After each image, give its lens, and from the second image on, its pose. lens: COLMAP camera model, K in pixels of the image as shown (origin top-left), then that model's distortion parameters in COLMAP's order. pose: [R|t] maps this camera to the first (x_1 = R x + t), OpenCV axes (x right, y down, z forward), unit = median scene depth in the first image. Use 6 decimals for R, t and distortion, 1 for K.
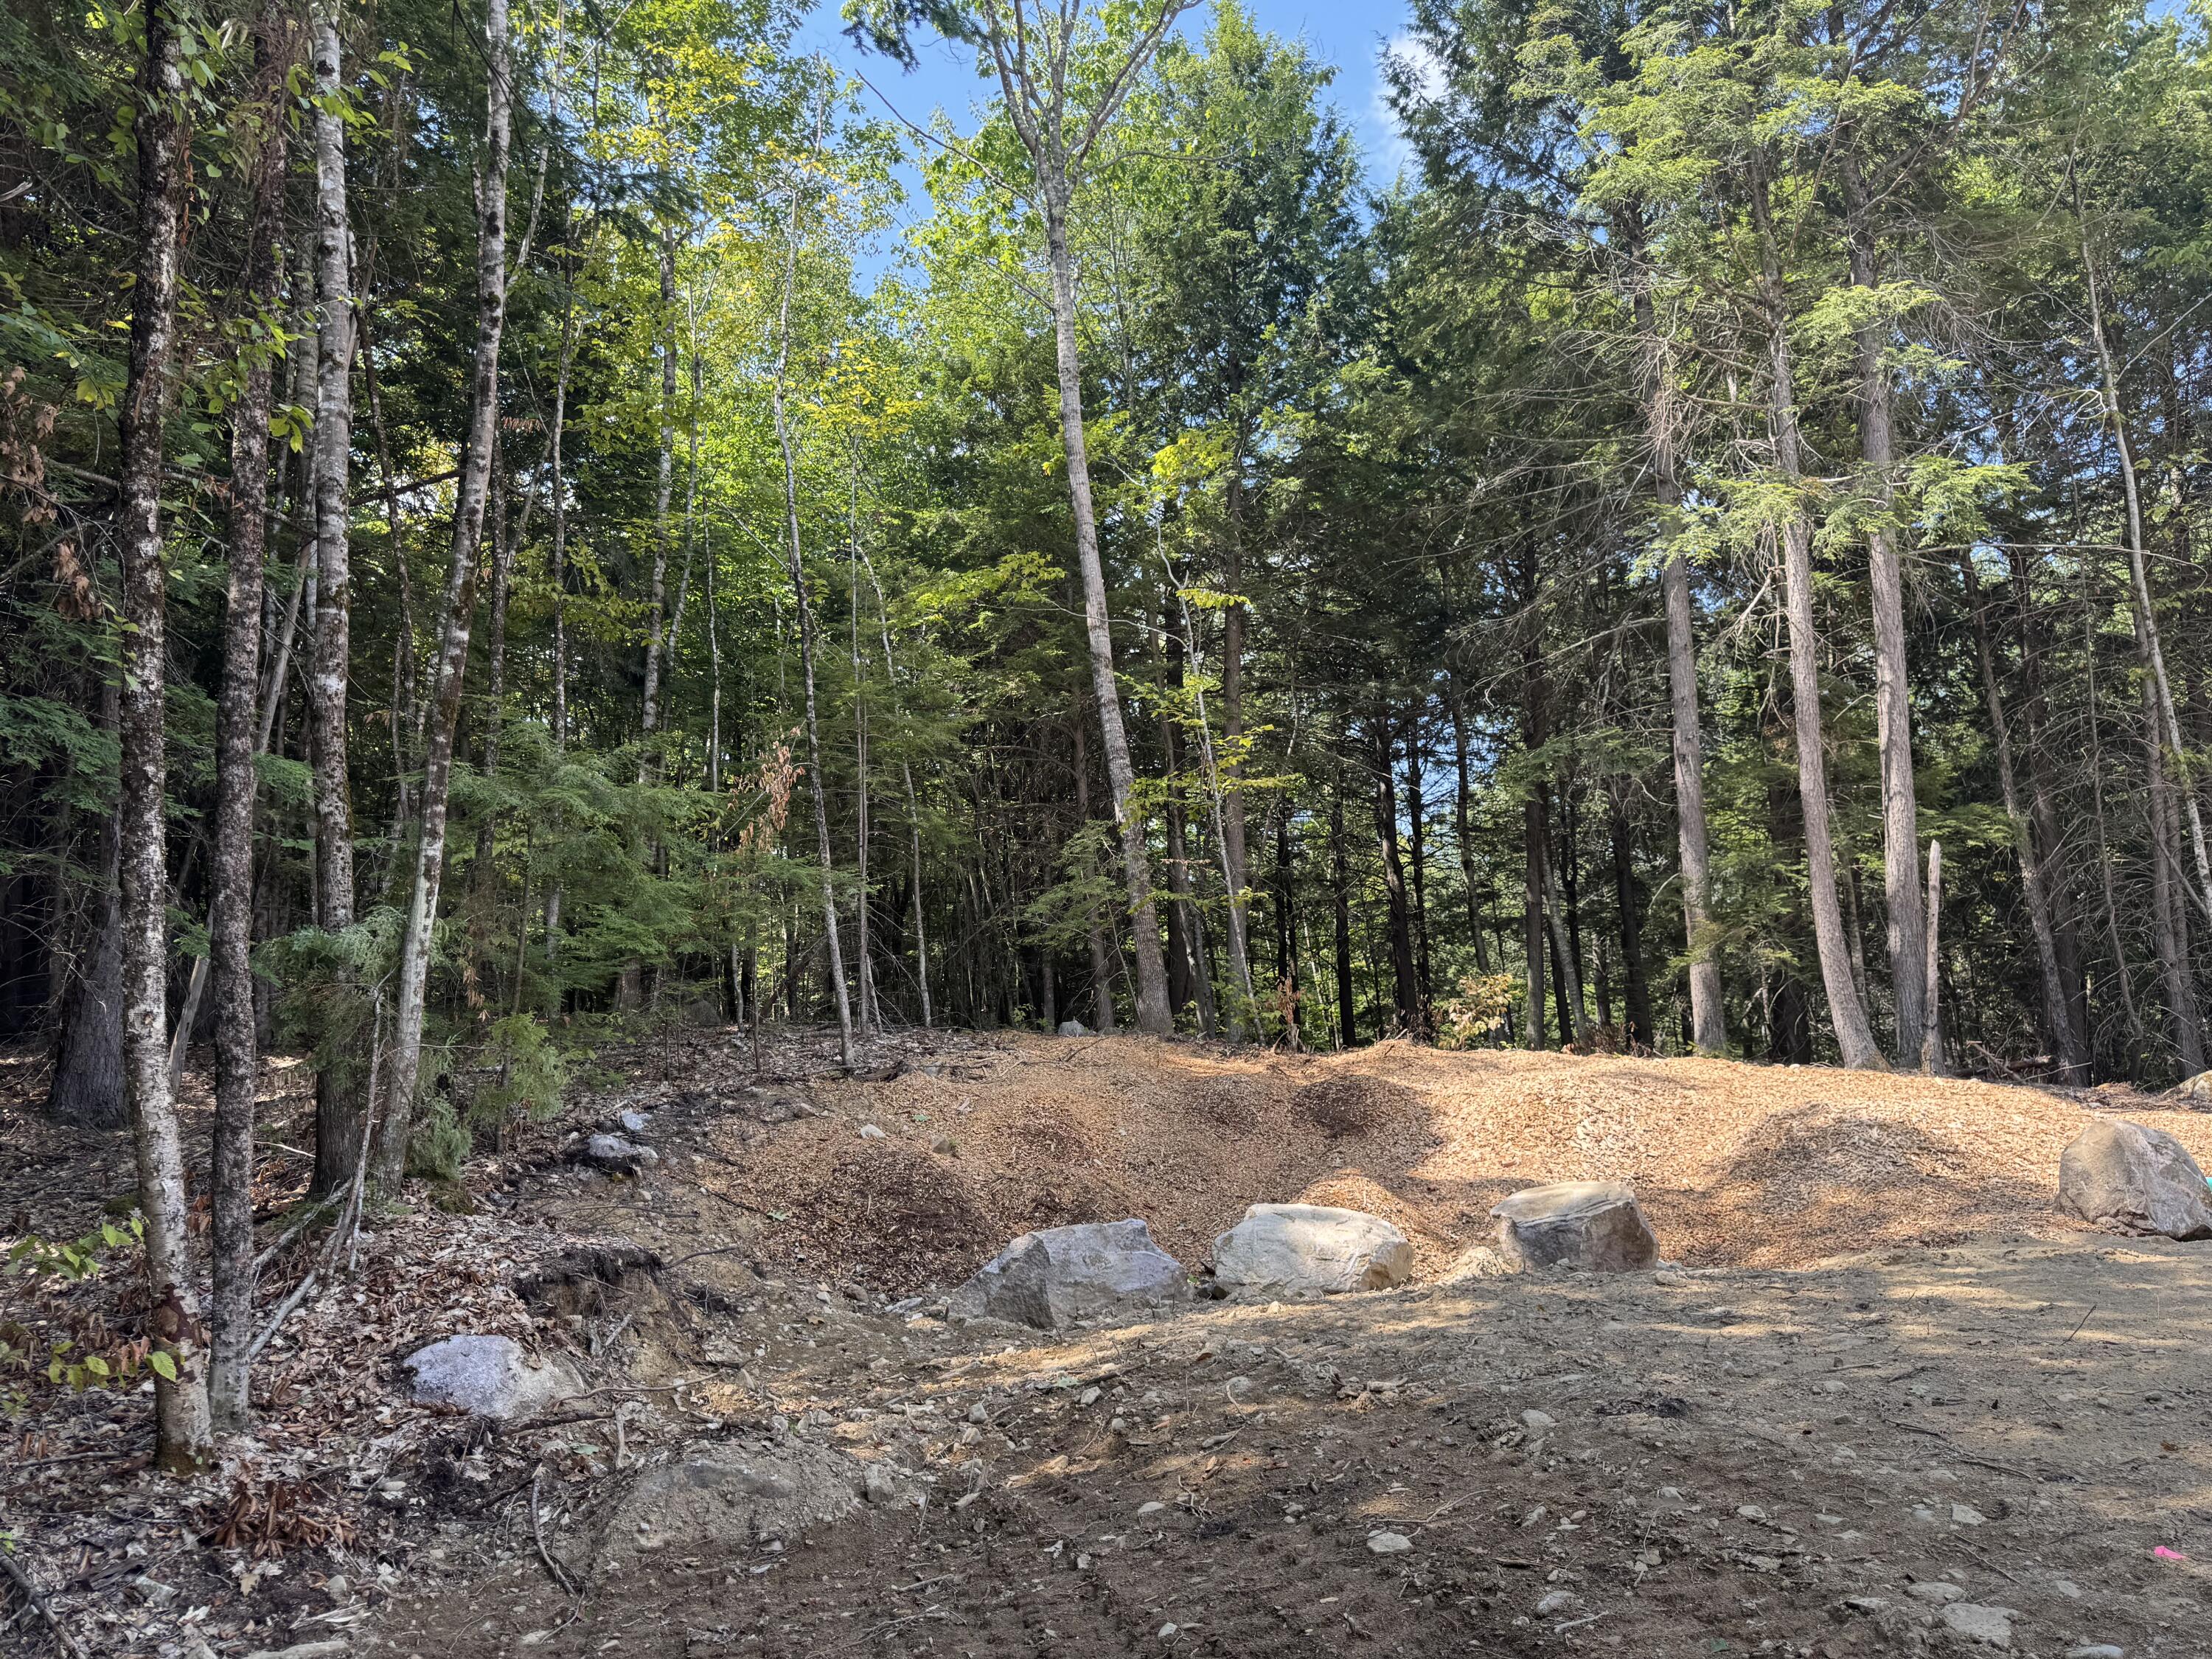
lens RADIAL K [[1521.4, 0, 1104.1], [0, 1521.4, 842.4], [0, 0, 1]] dist [0.003255, -0.024707]
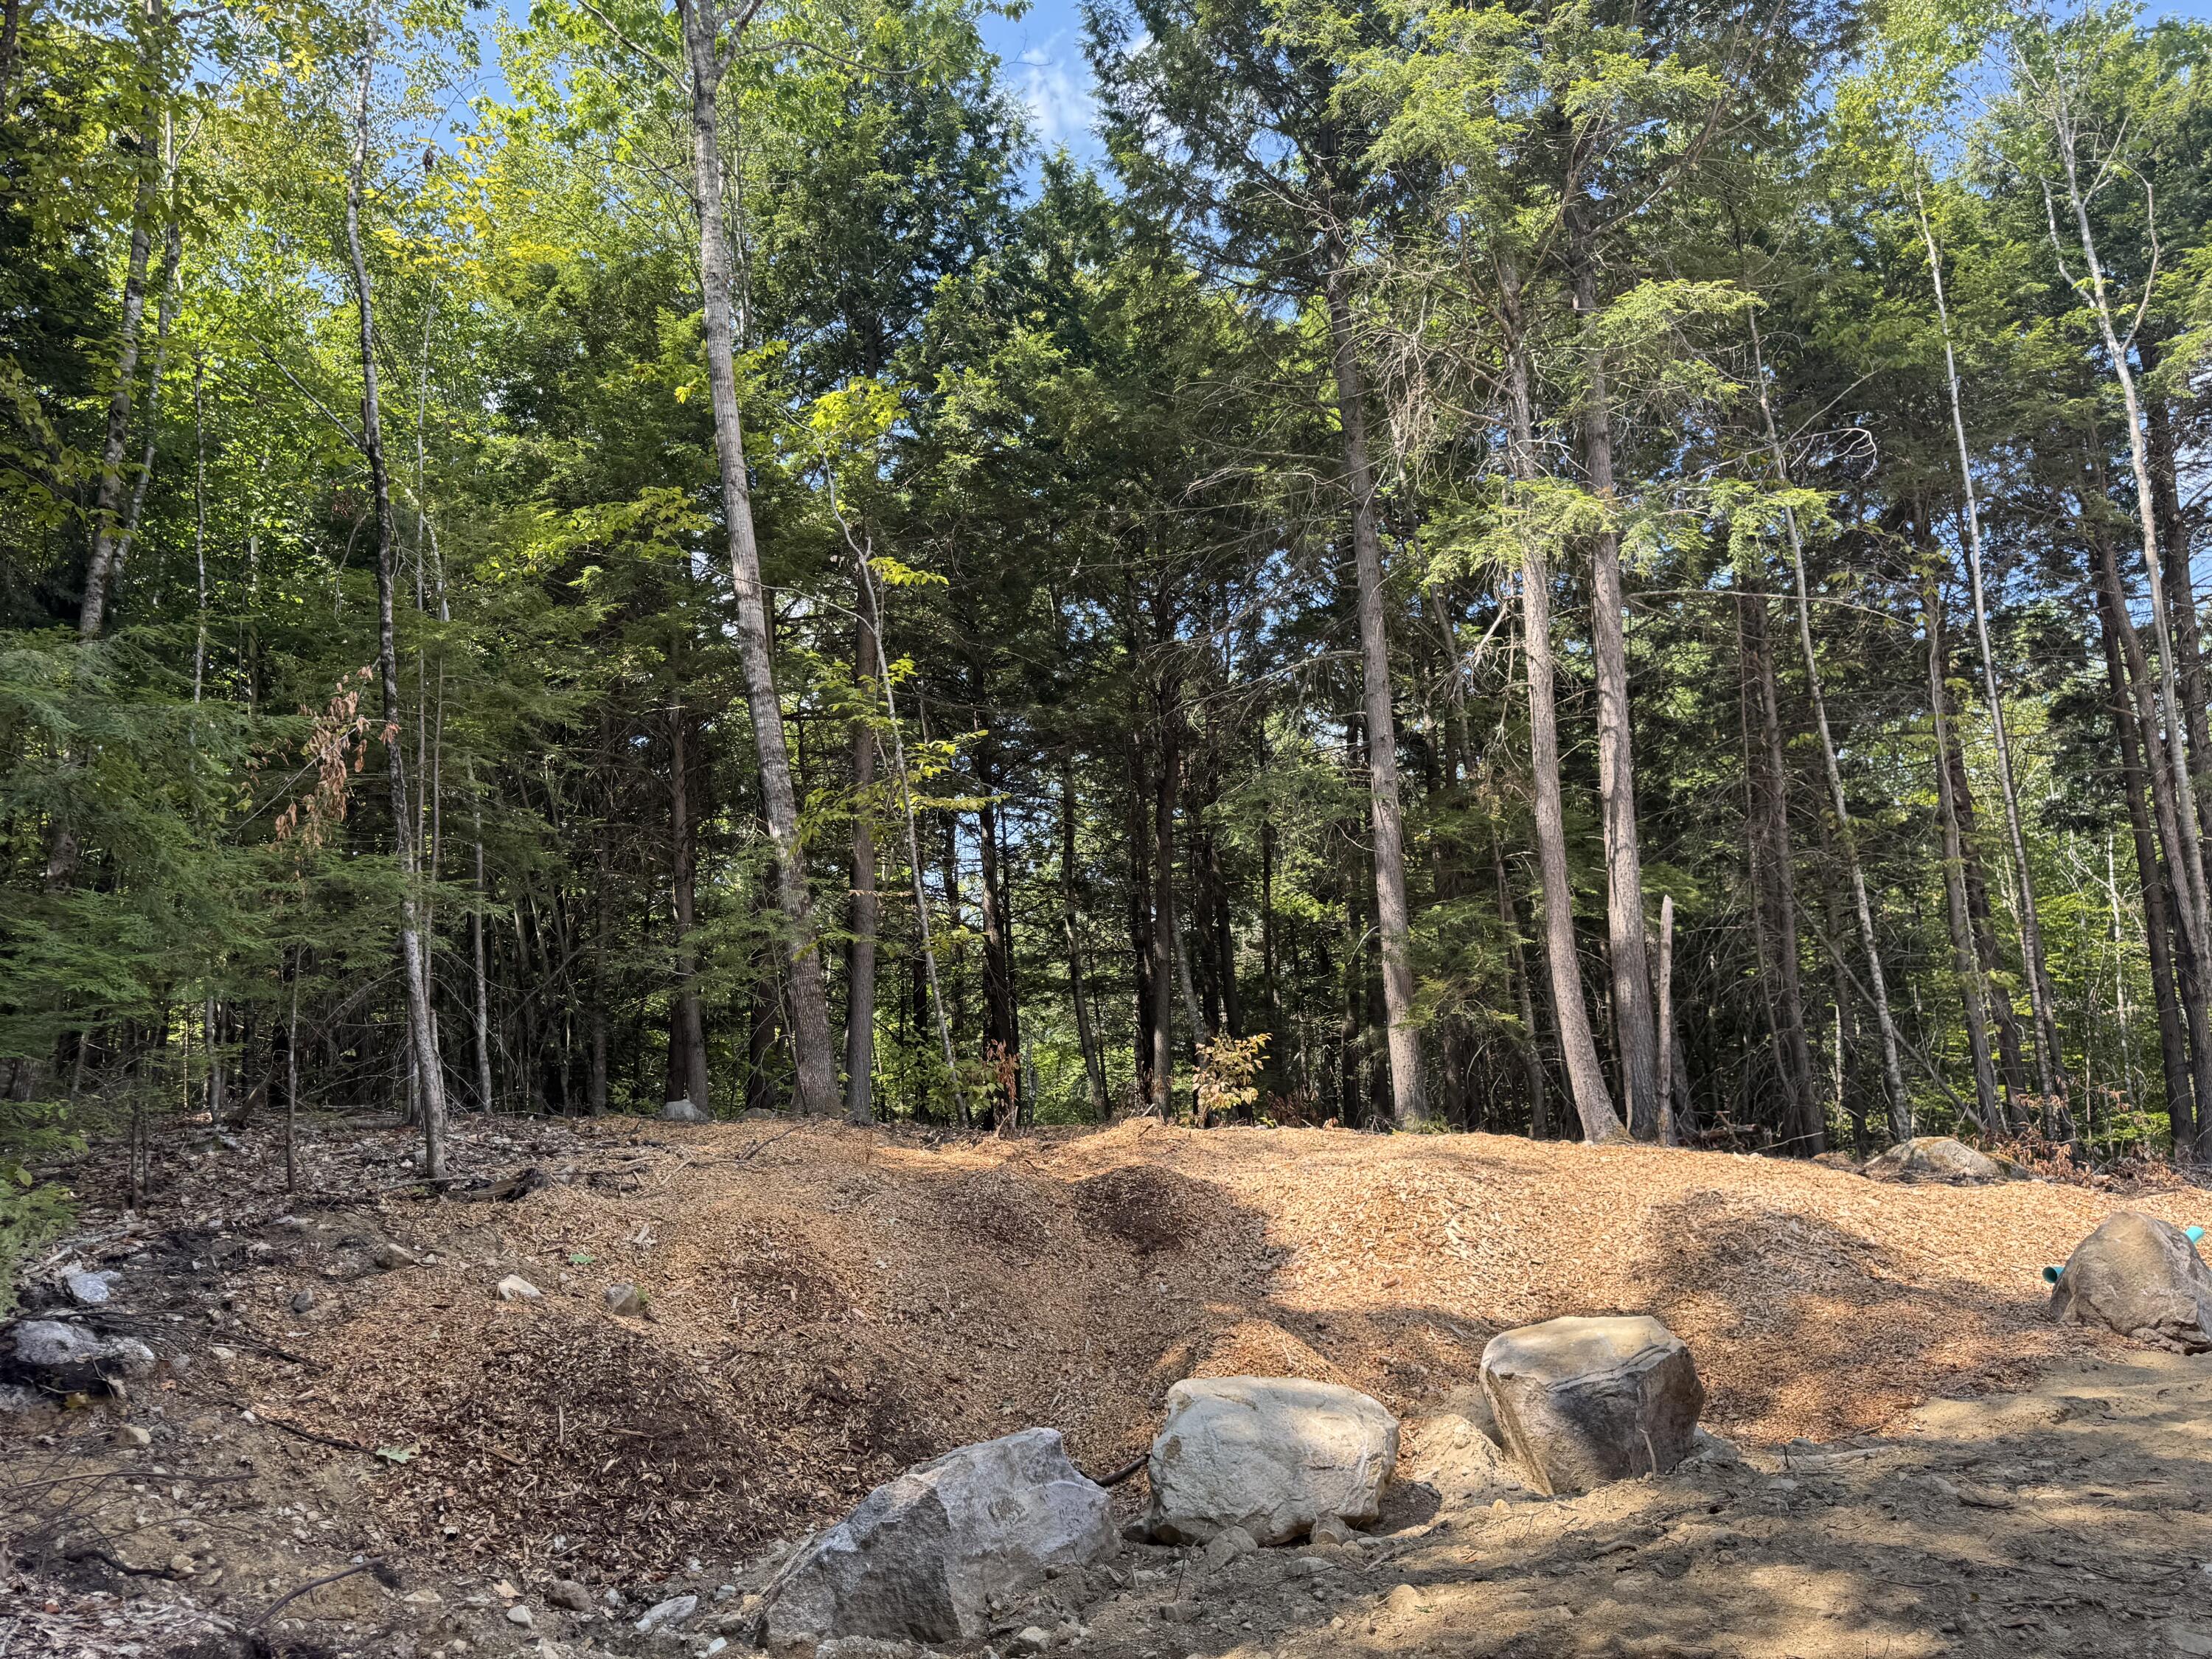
lens RADIAL K [[1521.4, 0, 1071.8], [0, 1521.4, 826.9], [0, 0, 1]] dist [0.003255, -0.024707]
pose [[0.943981, 0.045853, 0.326799, -0.127420], [-0.028888, 0.997980, -0.056582, 0.022913], [-0.328733, 0.043972, 0.943399, 0.265216]]
